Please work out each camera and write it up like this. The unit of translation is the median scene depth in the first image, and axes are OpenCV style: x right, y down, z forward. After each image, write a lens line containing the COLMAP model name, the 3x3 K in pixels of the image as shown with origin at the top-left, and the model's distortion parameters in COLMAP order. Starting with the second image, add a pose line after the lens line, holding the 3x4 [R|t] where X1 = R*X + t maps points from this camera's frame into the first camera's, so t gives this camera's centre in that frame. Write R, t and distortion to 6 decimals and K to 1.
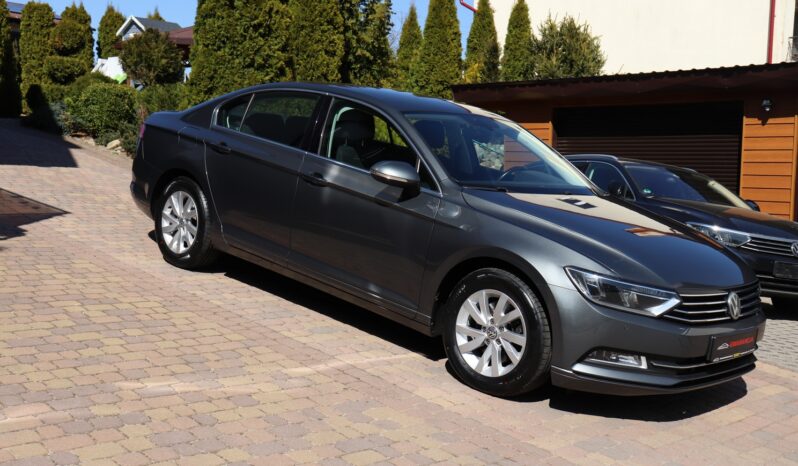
lens RADIAL K [[901.5, 0, 399.0], [0, 901.5, 234.8], [0, 0, 1]] dist [-0.006329, 0.000000]
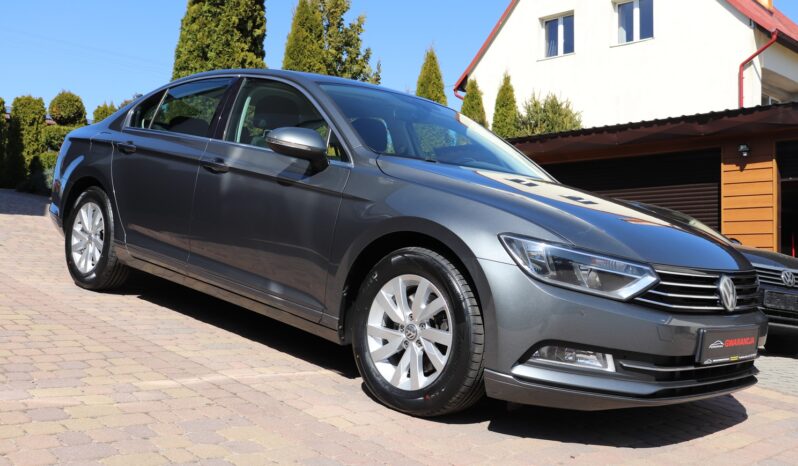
lens RADIAL K [[816.4, 0, 396.8], [0, 816.4, 235.7], [0, 0, 1]] dist [-0.045995, 0.000000]
pose [[0.999790, -0.012609, -0.016125, 0.084133], [0.010913, 0.994802, -0.101243, 0.079332], [0.017318, 0.101046, 0.994731, 0.250836]]
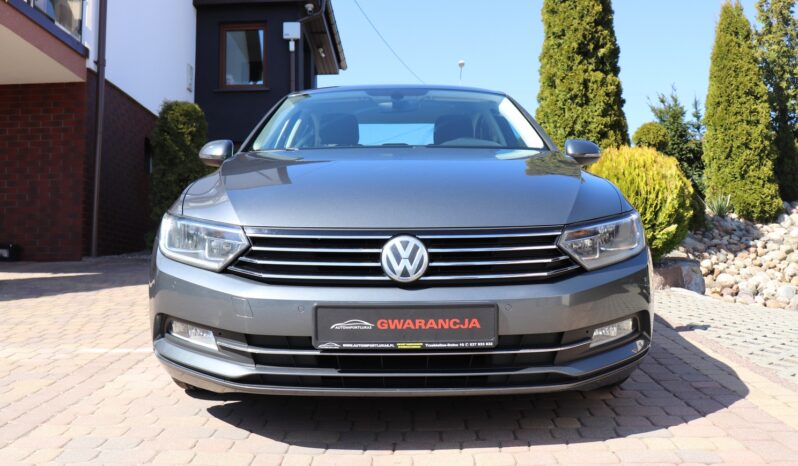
lens RADIAL K [[708.8, 0, 397.1], [0, 708.8, 230.1], [0, 0, 1]] dist [-0.075413, 0.073893]
pose [[0.706728, -0.096464, -0.700878, 0.564388], [-0.005730, 0.989848, -0.142014, 0.102559], [0.707462, 0.104382, 0.699001, 0.555697]]
